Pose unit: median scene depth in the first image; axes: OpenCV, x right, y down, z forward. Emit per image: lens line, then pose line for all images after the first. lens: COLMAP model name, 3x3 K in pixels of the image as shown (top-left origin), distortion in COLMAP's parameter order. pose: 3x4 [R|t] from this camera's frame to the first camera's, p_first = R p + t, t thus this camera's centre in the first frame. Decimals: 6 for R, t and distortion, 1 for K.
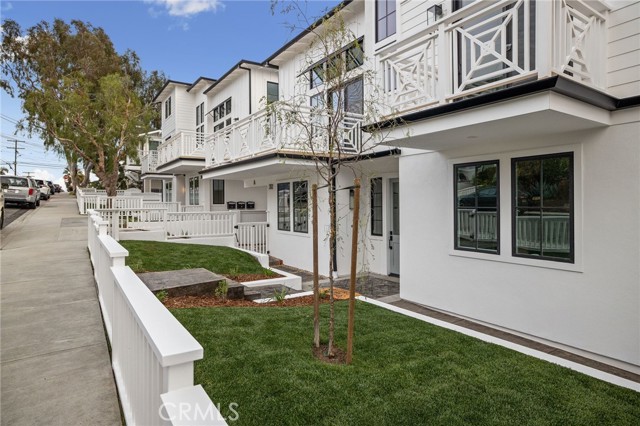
lens RADIAL K [[368.1, 0, 321.0], [0, 368.1, 194.3], [0, 0, 1]] dist [-0.002202, -0.000790]
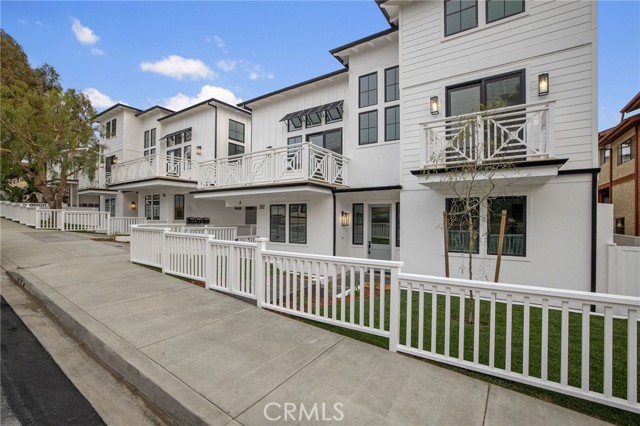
lens RADIAL K [[284.5, 0, 314.1], [0, 284.5, 208.1], [0, 0, 1]] dist [-0.002803, 0.000027]
pose [[0.933141, 0.018914, 0.359012, -0.243238], [-0.016384, 0.999815, -0.010089, -0.007955], [-0.359136, 0.003532, 0.933279, 0.026112]]
